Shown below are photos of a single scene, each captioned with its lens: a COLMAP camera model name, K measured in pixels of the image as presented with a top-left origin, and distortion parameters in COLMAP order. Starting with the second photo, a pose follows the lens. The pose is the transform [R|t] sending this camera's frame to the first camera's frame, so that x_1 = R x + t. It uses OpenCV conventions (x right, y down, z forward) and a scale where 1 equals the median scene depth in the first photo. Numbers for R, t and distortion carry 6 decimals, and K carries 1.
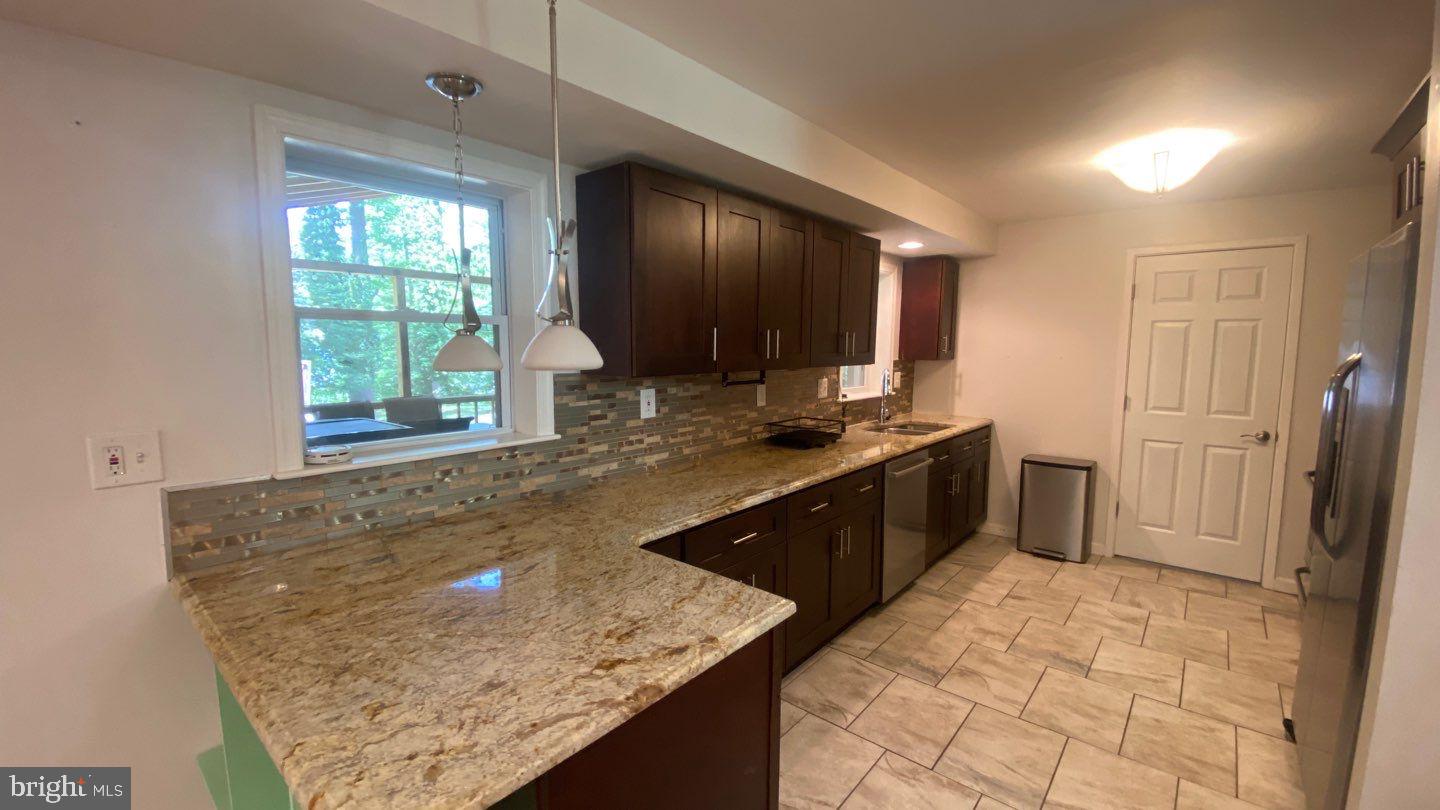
lens RADIAL K [[580.6, 0, 719.2], [0, 580.6, 402.2], [0, 0, 1]] dist [0.029300, -0.025126]
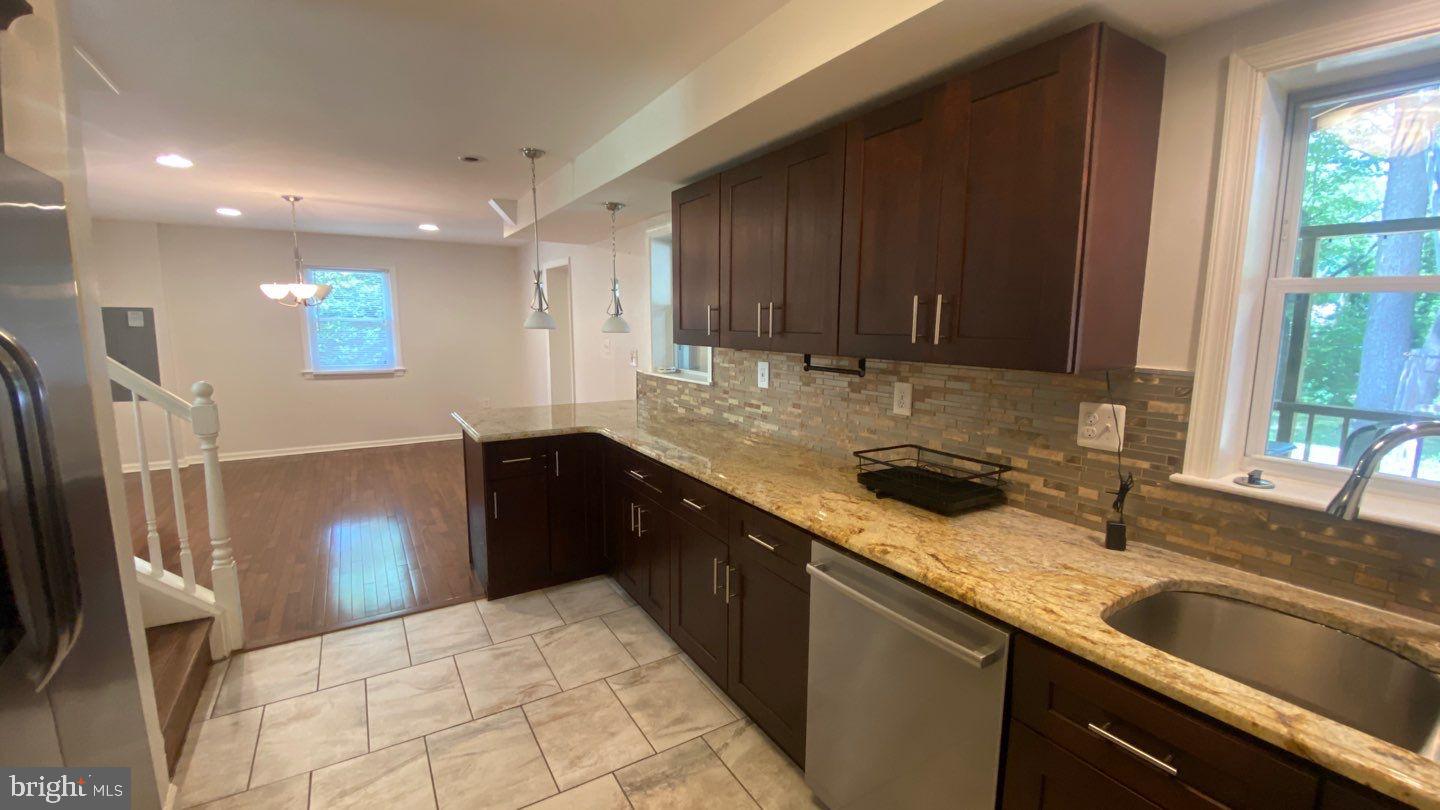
lens RADIAL K [[580.6, 0, 719.2], [0, 580.6, 402.2], [0, 0, 1]] dist [0.029300, -0.025126]
pose [[-0.300665, 0.121935, -0.945903, 0.720594], [-0.106663, 0.981272, 0.160399, -0.086819], [0.947746, 0.149119, -0.282029, 0.931057]]
